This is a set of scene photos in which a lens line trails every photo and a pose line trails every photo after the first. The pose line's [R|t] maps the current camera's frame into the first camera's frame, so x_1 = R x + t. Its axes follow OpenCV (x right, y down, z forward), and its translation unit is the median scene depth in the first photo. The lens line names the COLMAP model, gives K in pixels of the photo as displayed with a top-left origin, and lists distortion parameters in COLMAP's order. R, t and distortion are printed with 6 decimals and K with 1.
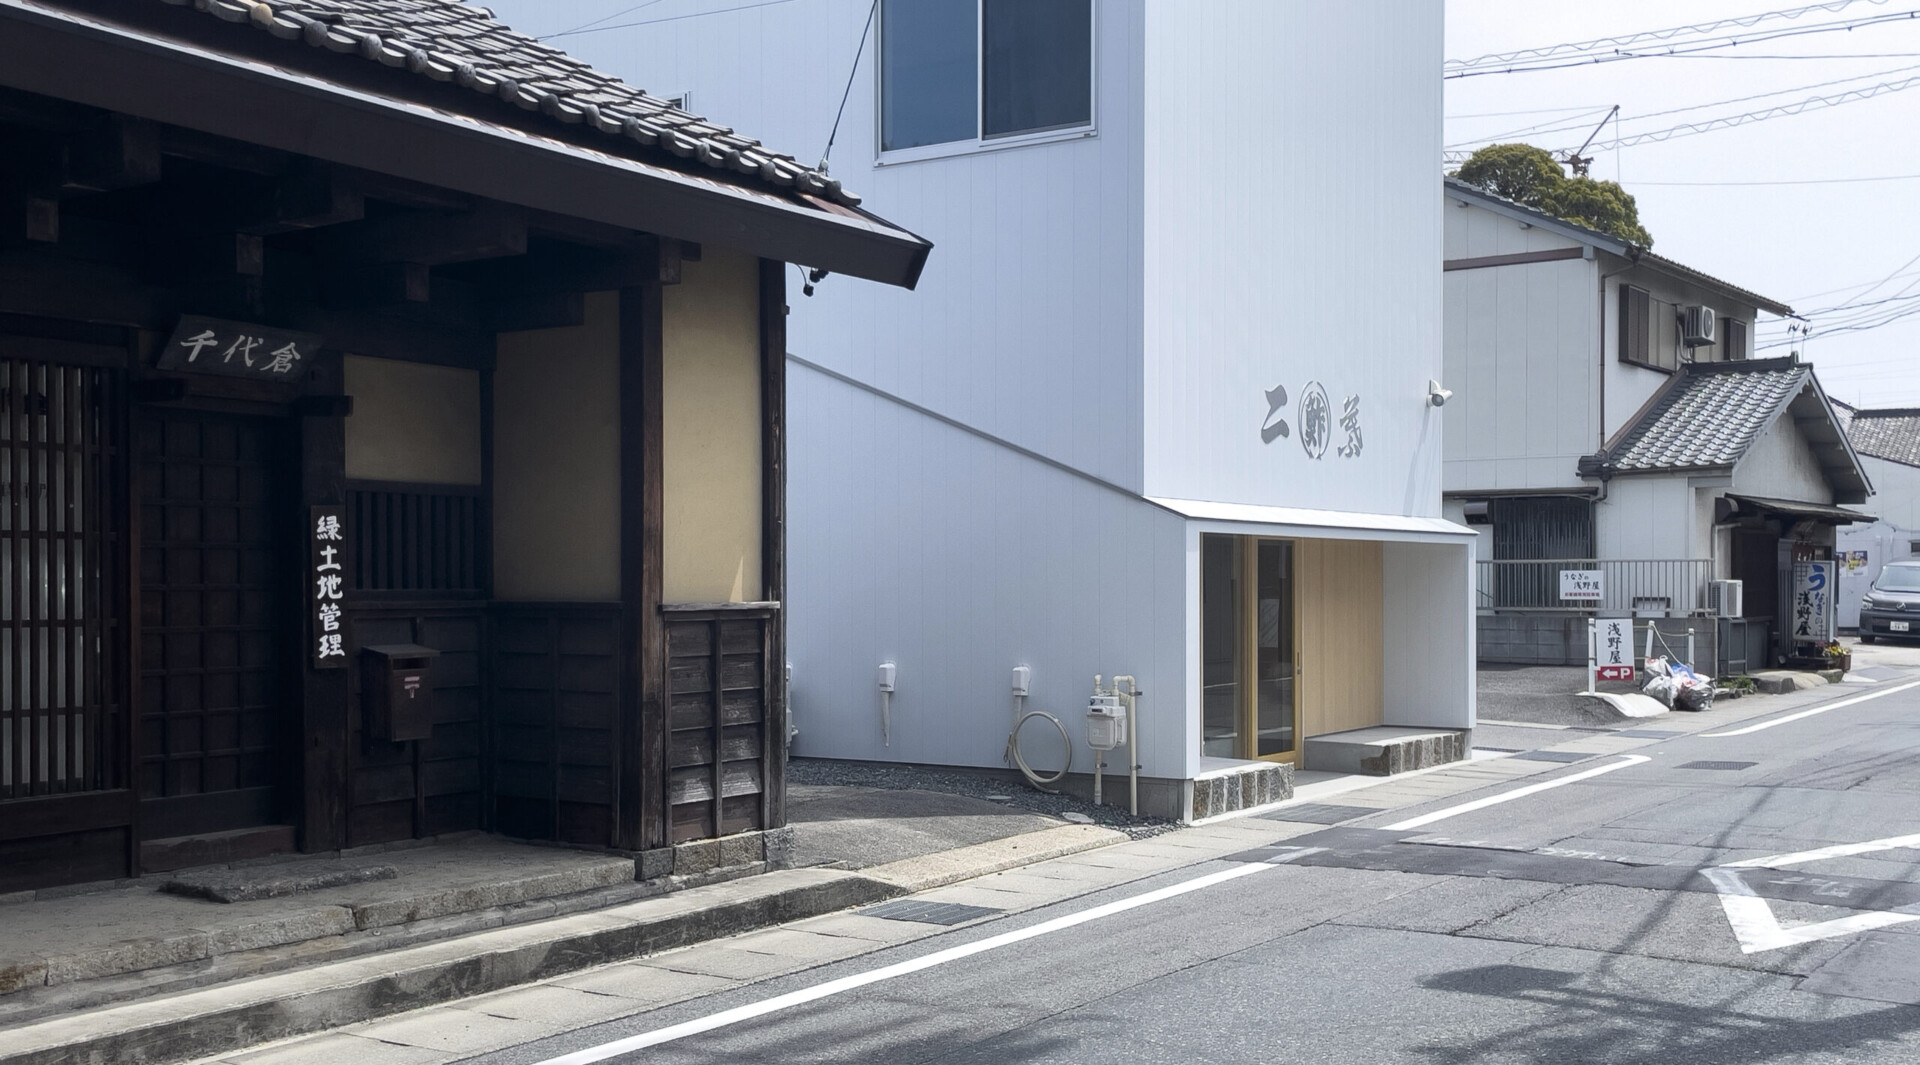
lens RADIAL K [[1866.0, 0, 966.9], [0, 1866.0, 533.8], [0, 0, 1]] dist [-0.003361, 0.000000]
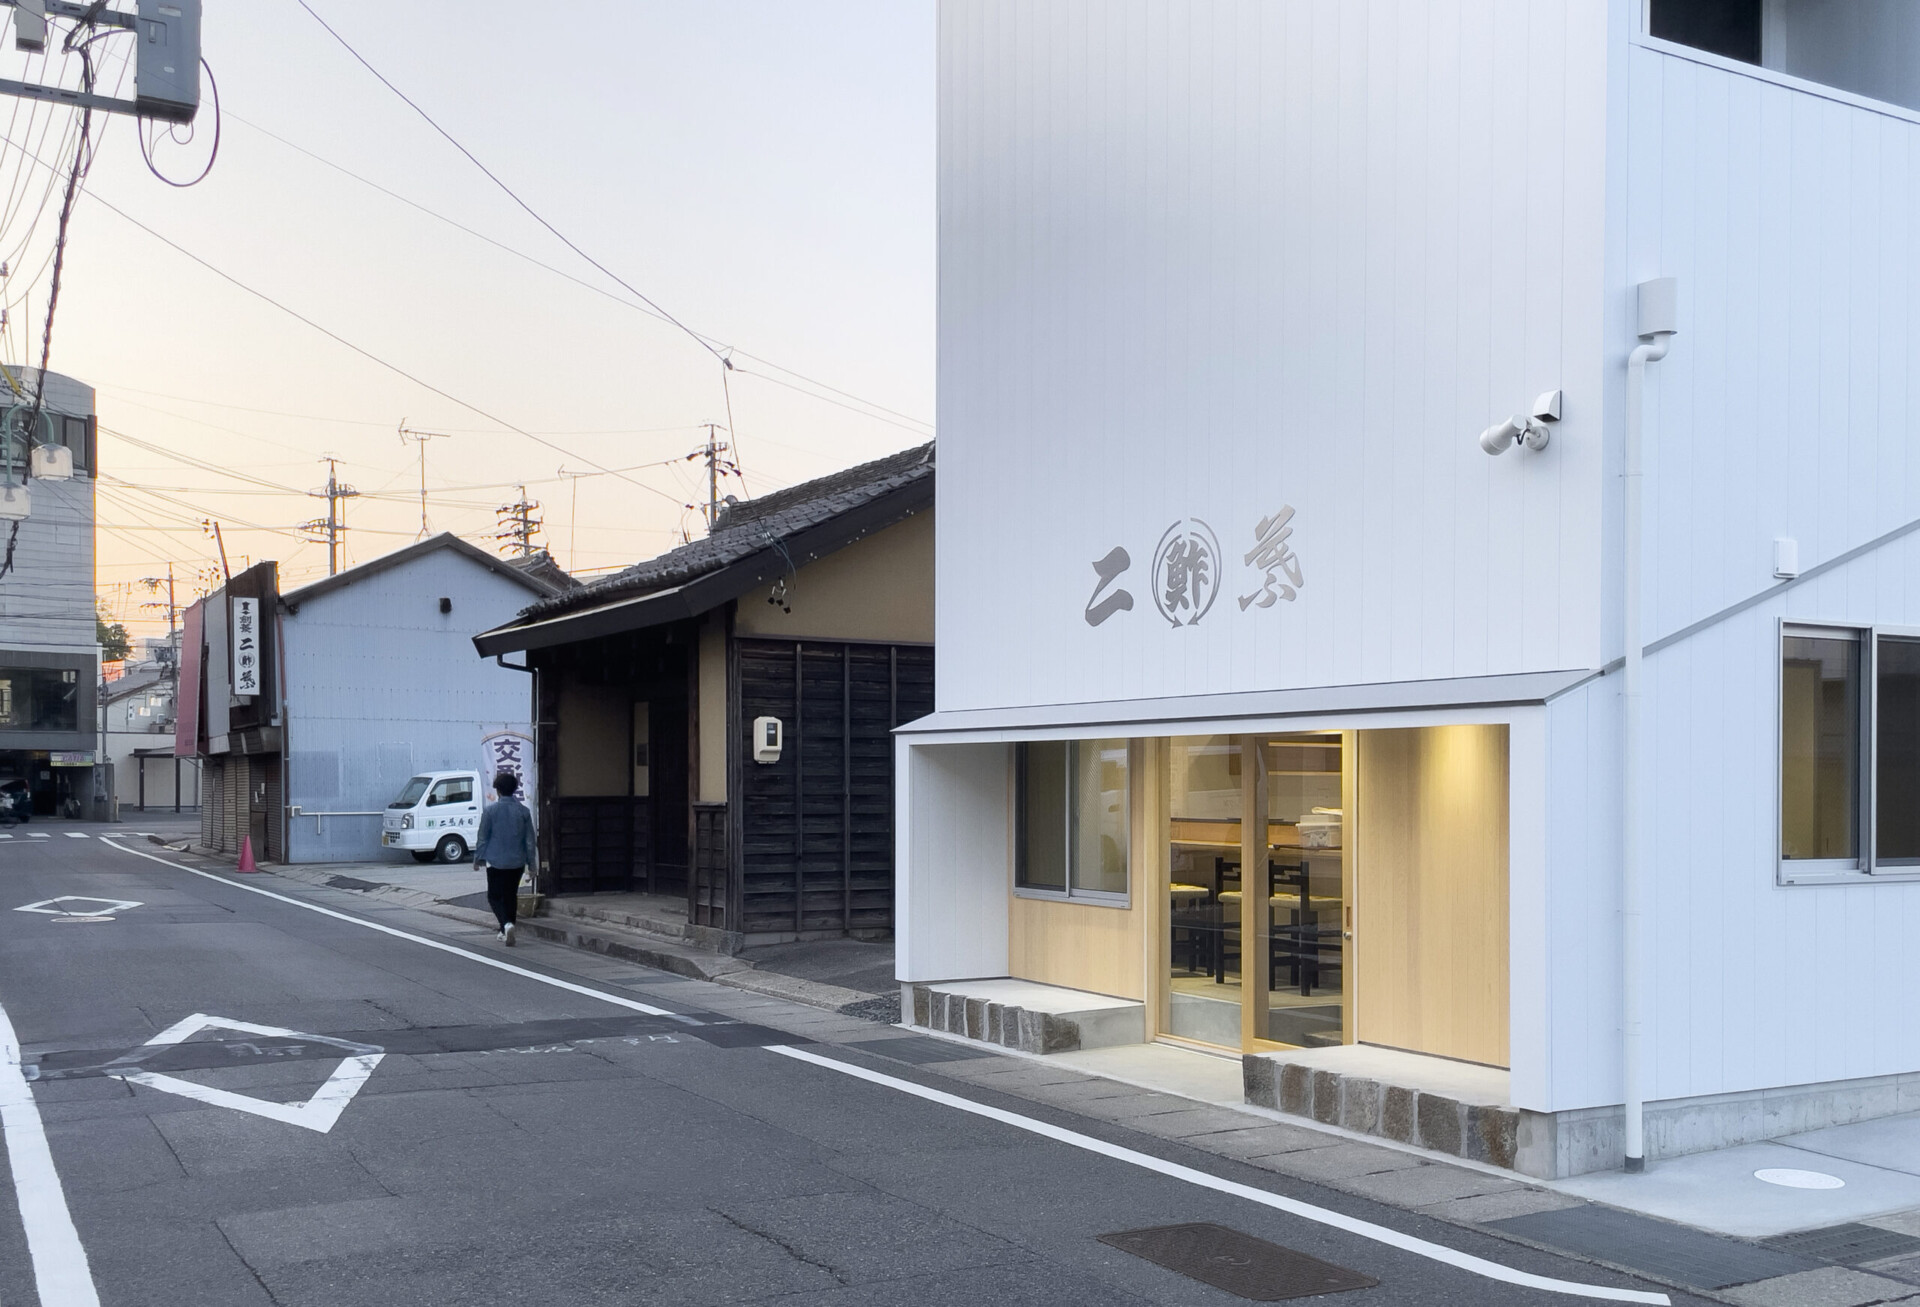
lens RADIAL K [[1903.5, 0, 971.0], [0, 1903.5, 651.4], [0, 0, 1]] dist [0.046939, 0.000000]
pose [[-0.436234, -0.067509, -0.897297, 0.898187], [0.017157, 0.996376, -0.083305, 0.030585], [0.899669, -0.051736, -0.433495, 1.260773]]
